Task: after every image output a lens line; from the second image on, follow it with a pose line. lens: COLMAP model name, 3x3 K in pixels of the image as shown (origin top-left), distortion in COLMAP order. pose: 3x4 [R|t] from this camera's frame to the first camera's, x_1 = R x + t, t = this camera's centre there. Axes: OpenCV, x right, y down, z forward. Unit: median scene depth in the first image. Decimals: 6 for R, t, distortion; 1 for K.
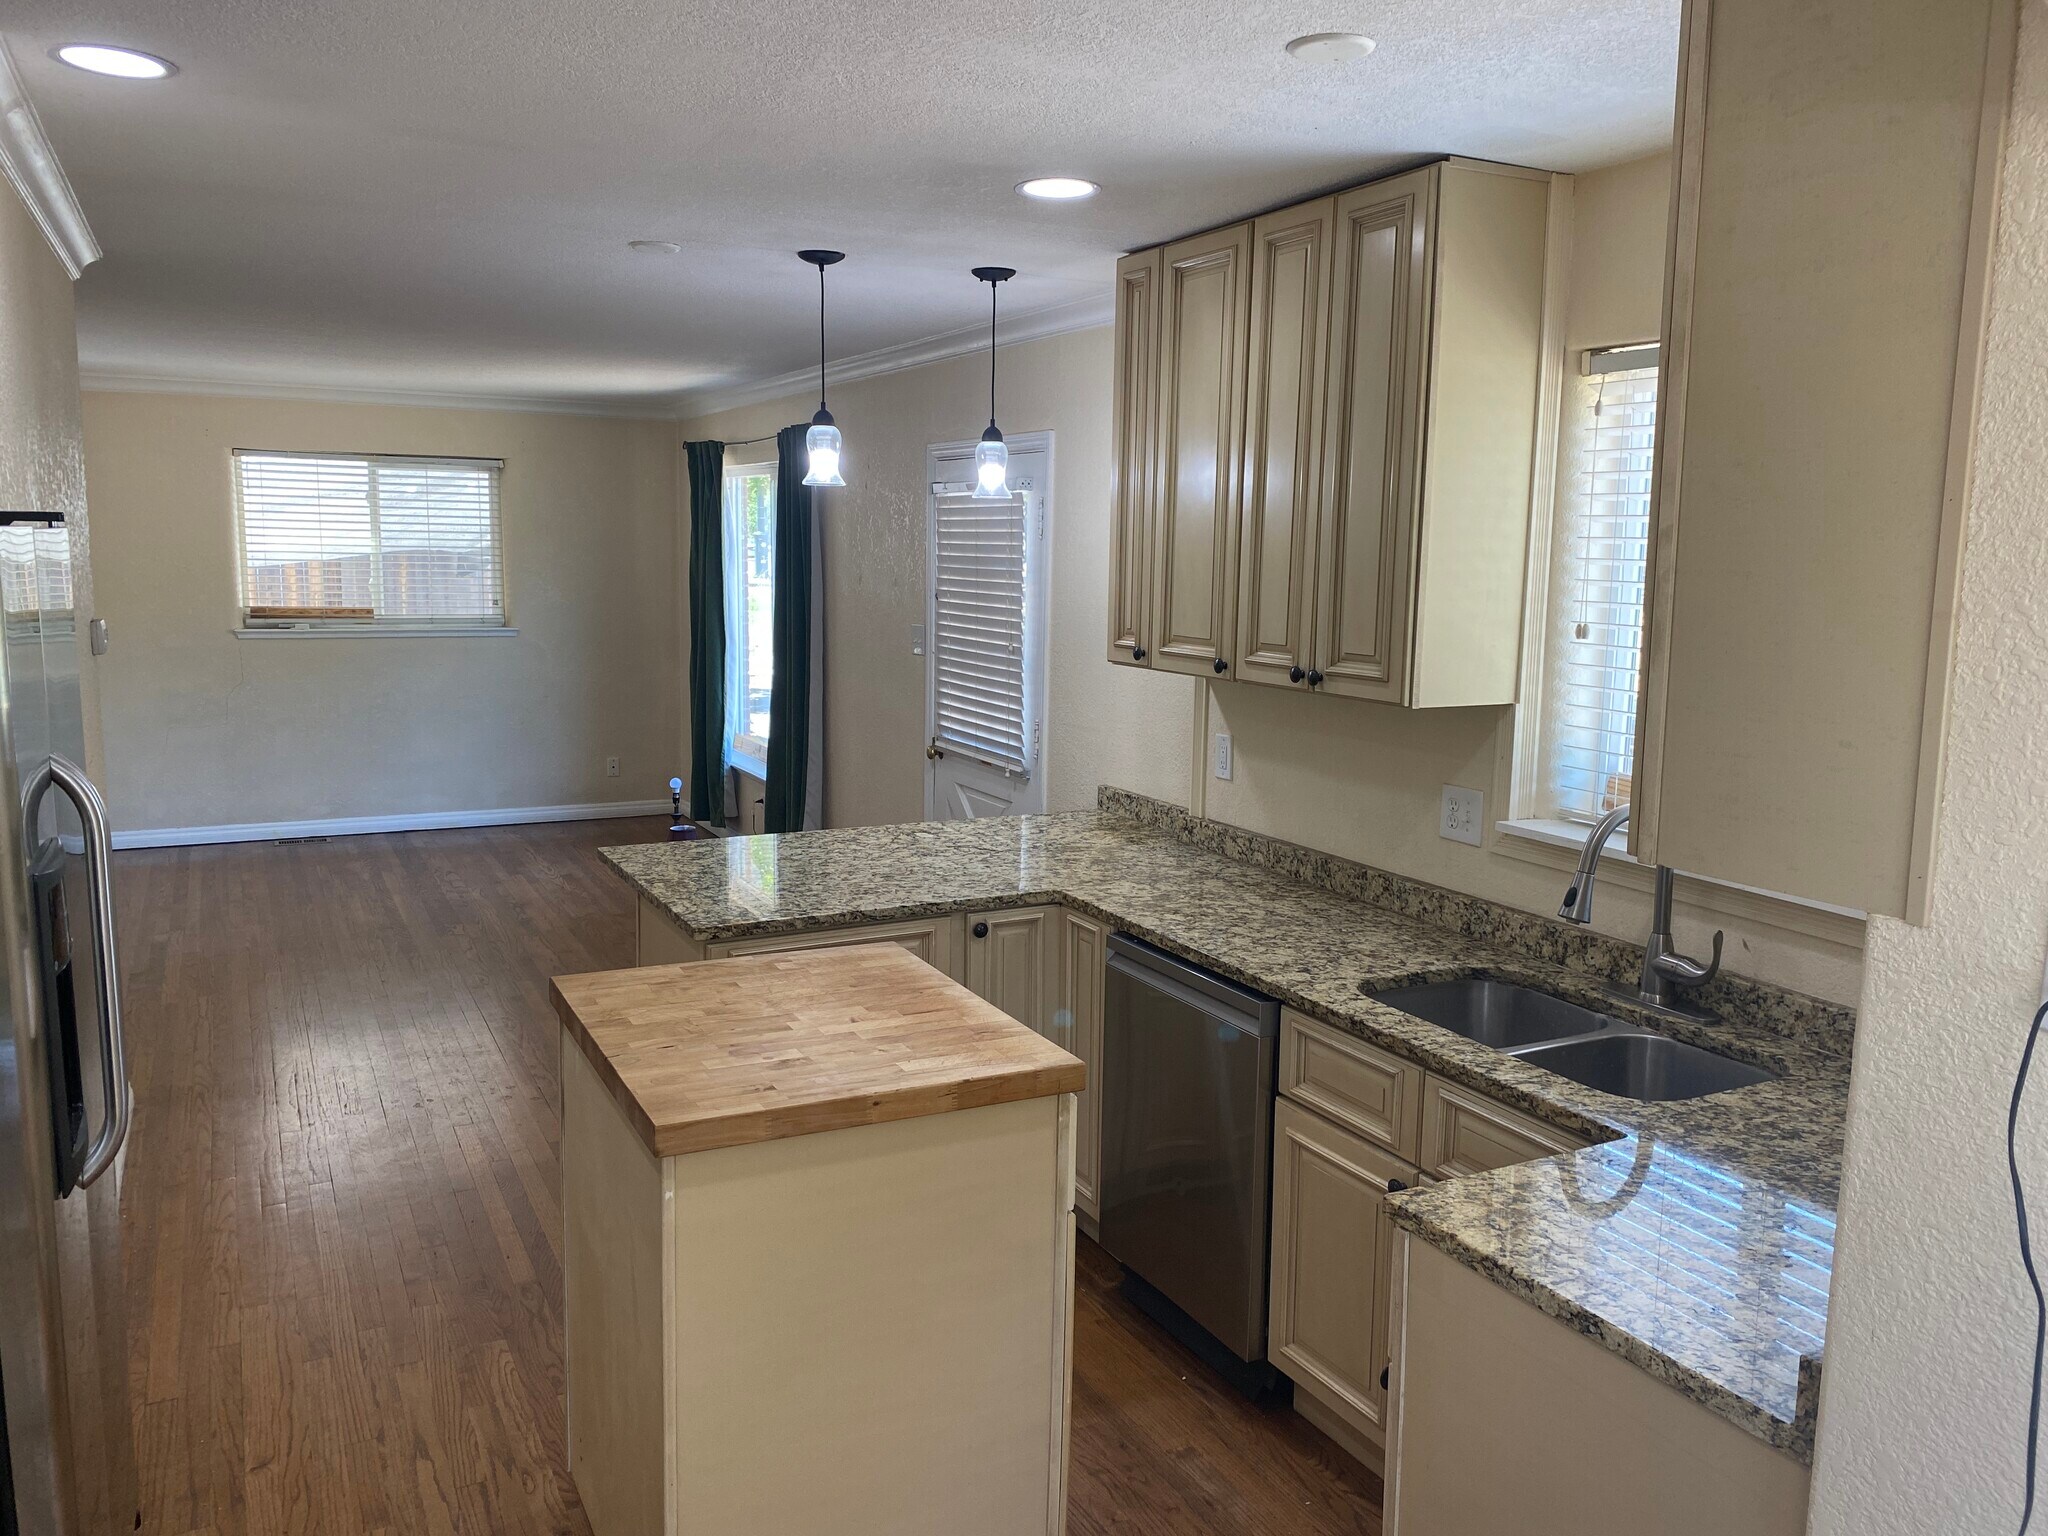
lens RADIAL K [[1540.6, 0, 1023.4], [0, 1540.6, 756.7], [0, 0, 1]] dist [0.038815, -0.004731]
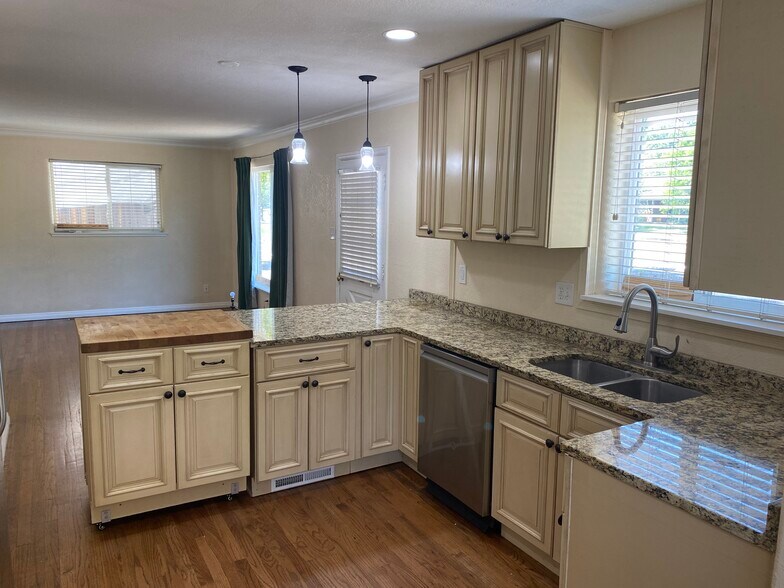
lens RADIAL K [[591.1, 0, 392.0], [0, 591.1, 294.0], [0, 0, 1]] dist [0.033553, -0.003920]
pose [[0.998721, -0.006203, 0.050184, -0.038409], [0.005924, 0.999966, 0.005708, 0.031146], [-0.050217, -0.005403, 0.998724, 0.069912]]
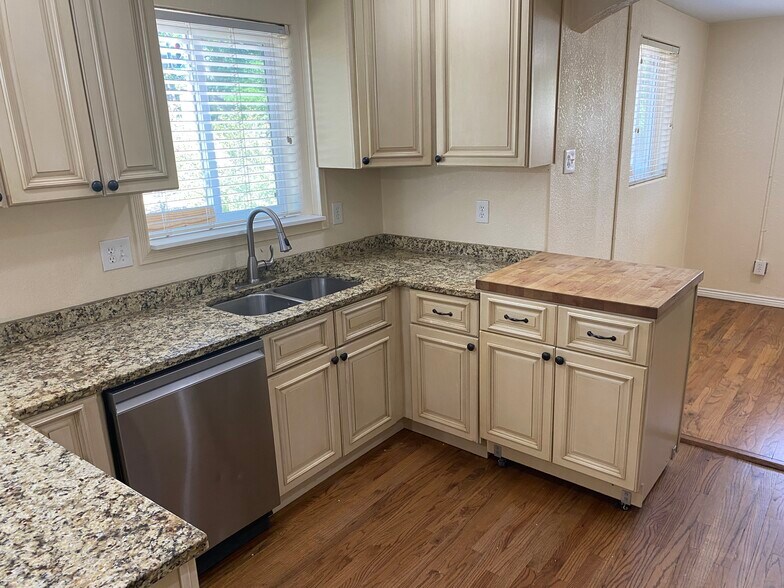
lens RADIAL K [[589.7, 0, 391.8], [0, 589.7, 289.7], [0, 0, 1]] dist [0.038815, -0.004731]
pose [[-0.408110, -0.243669, 0.879814, -0.494169], [0.148735, 0.933100, 0.327419, -0.107950], [-0.900736, 0.264481, -0.344565, 0.957476]]
